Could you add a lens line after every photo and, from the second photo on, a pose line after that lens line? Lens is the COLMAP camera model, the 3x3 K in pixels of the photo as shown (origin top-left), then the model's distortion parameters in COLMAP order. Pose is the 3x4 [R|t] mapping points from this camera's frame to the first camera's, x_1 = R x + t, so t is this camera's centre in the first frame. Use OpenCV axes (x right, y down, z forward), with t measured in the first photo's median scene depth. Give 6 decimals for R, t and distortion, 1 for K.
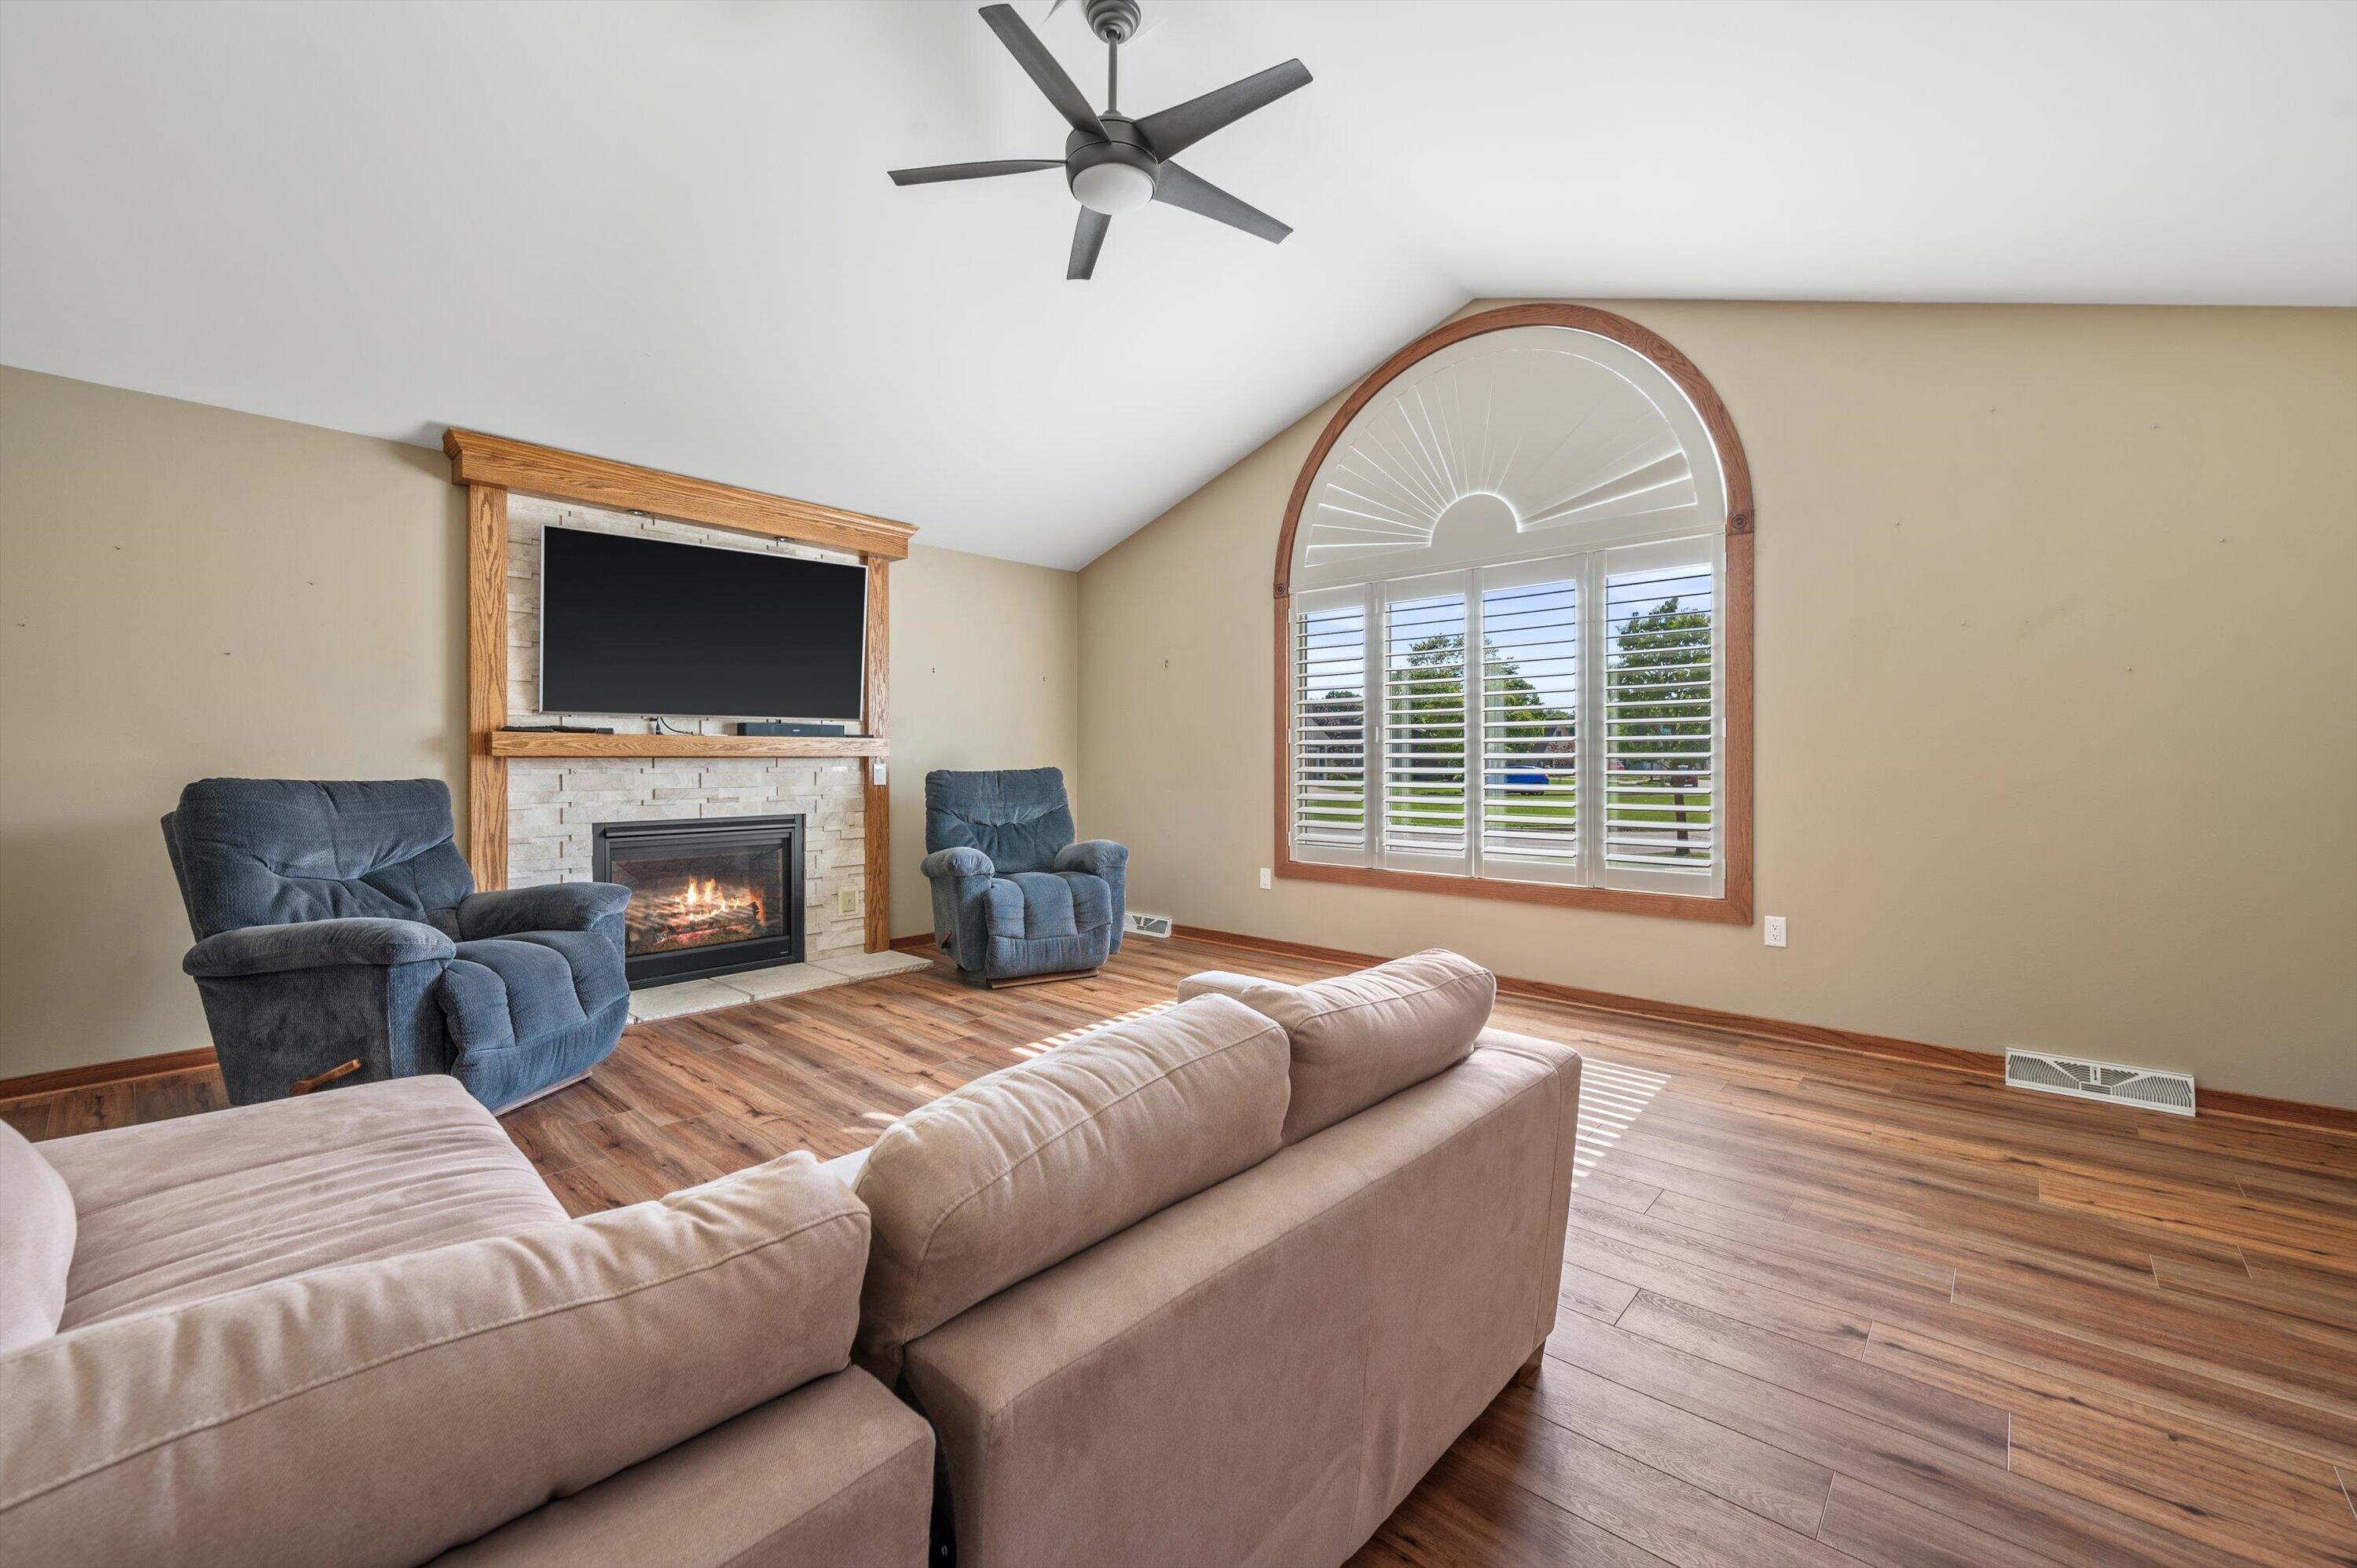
lens RADIAL K [[943.3, 0, 1185.8], [0, 943.3, 767.2], [0, 0, 1]] dist [-0.003335, 0.000753]
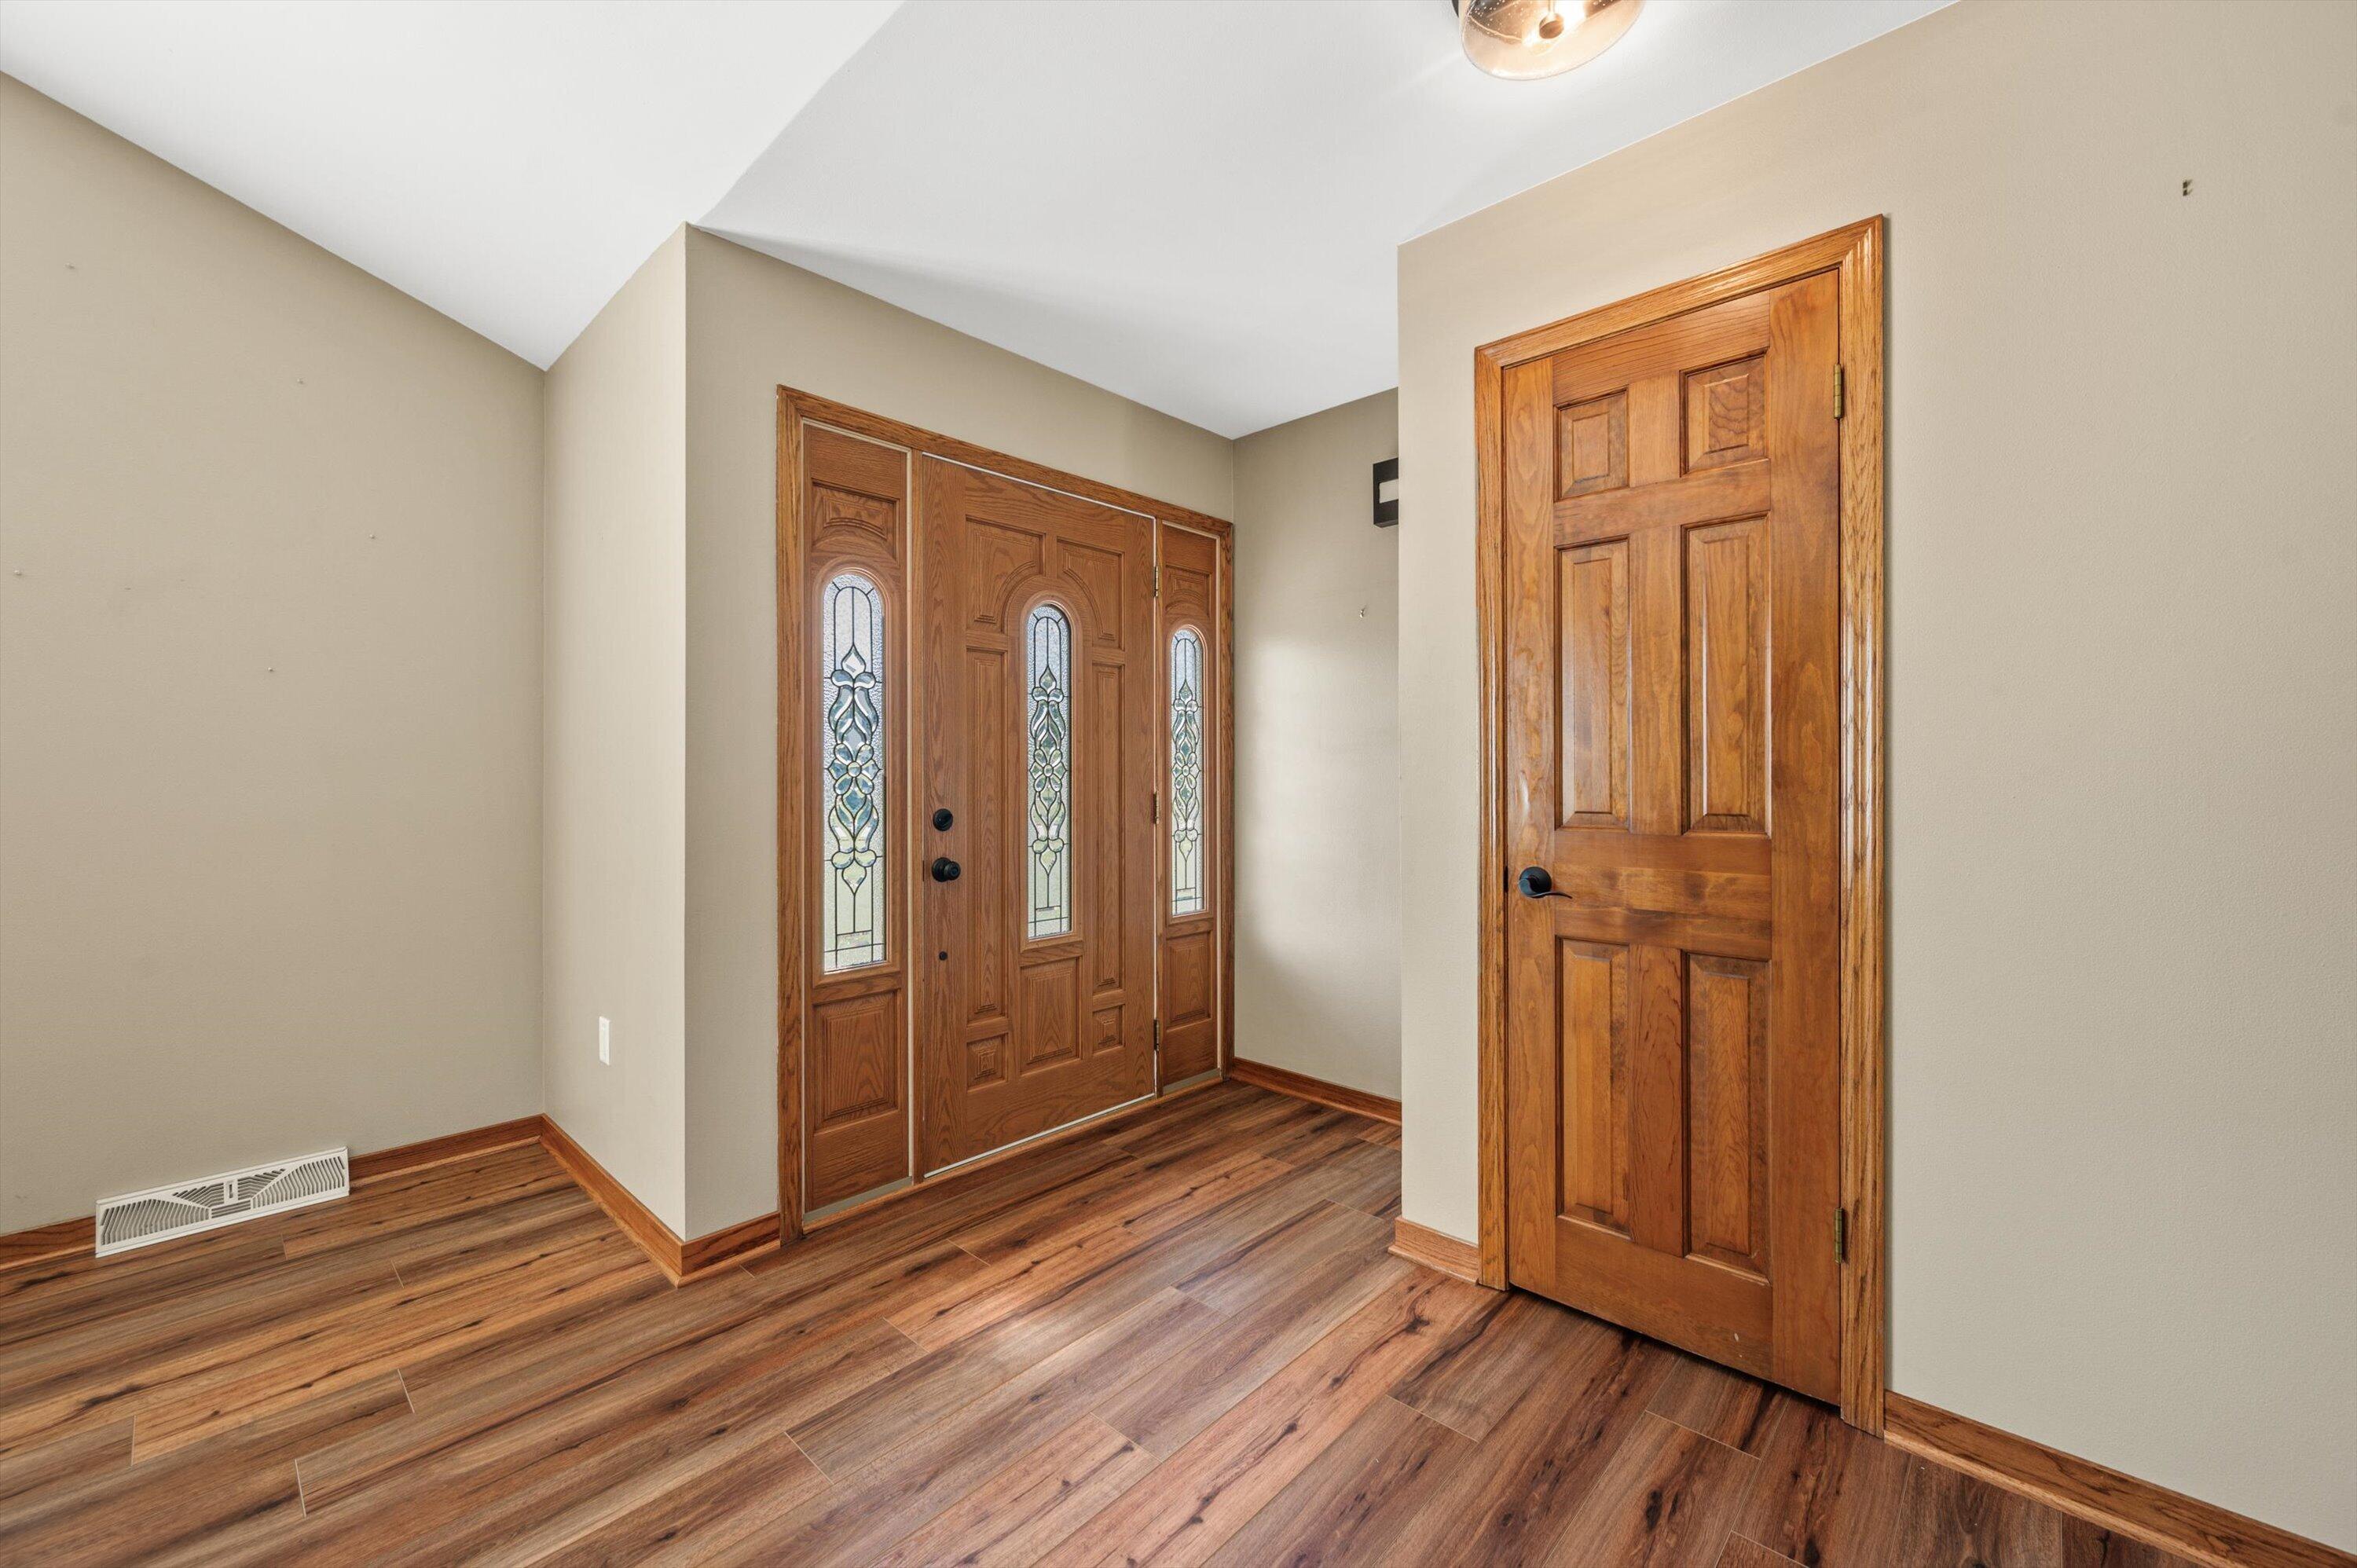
lens RADIAL K [[943.3, 0, 1177.4], [0, 943.3, 778.3], [0, 0, 1]] dist [-0.003335, 0.000753]
pose [[0.026572, 0.004206, 0.999638, 0.216212], [0.009410, 0.999946, -0.004457, 0.001185], [-0.999603, 0.009525, 0.026531, 0.201889]]
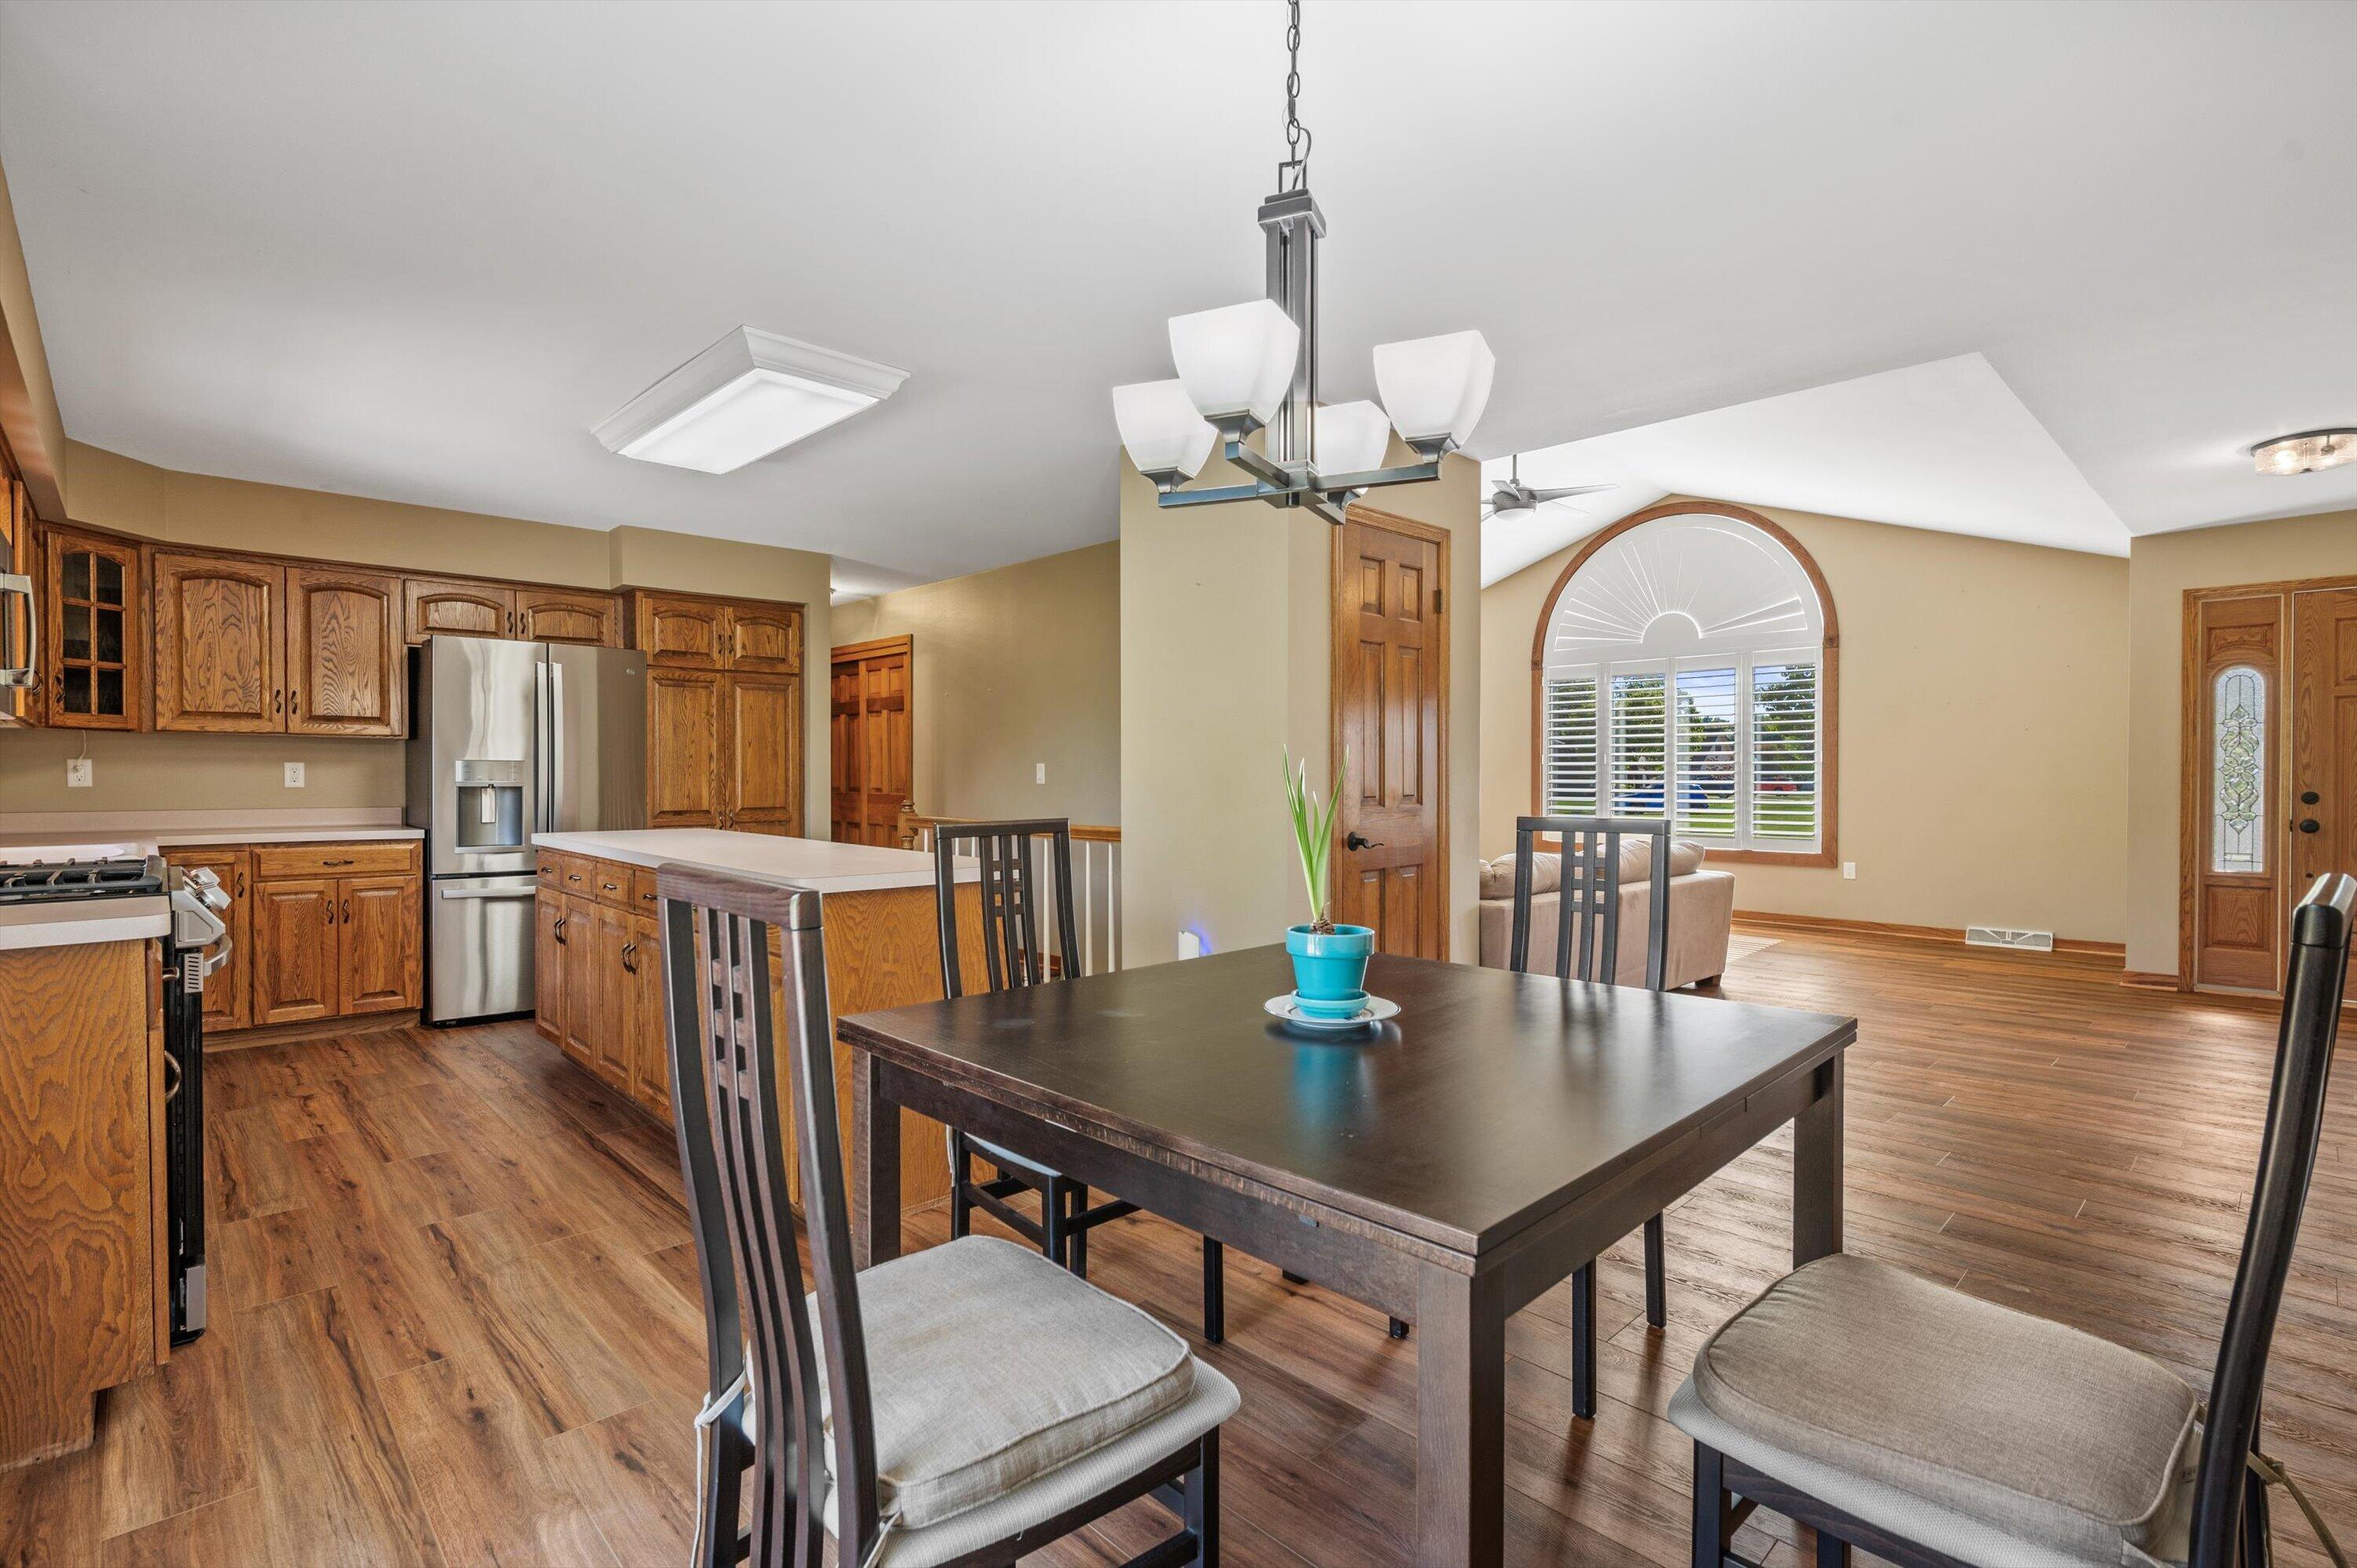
lens RADIAL K [[1102.7, 0, 1174.1], [0, 1102.7, 785.7], [0, 0, 1]] dist [-0.002830, -0.000804]
pose [[0.996729, 0.002031, -0.080785, -0.580736], [-0.001983, 0.999998, 0.000678, 0.015660], [0.080786, -0.000516, 0.996731, -1.422074]]
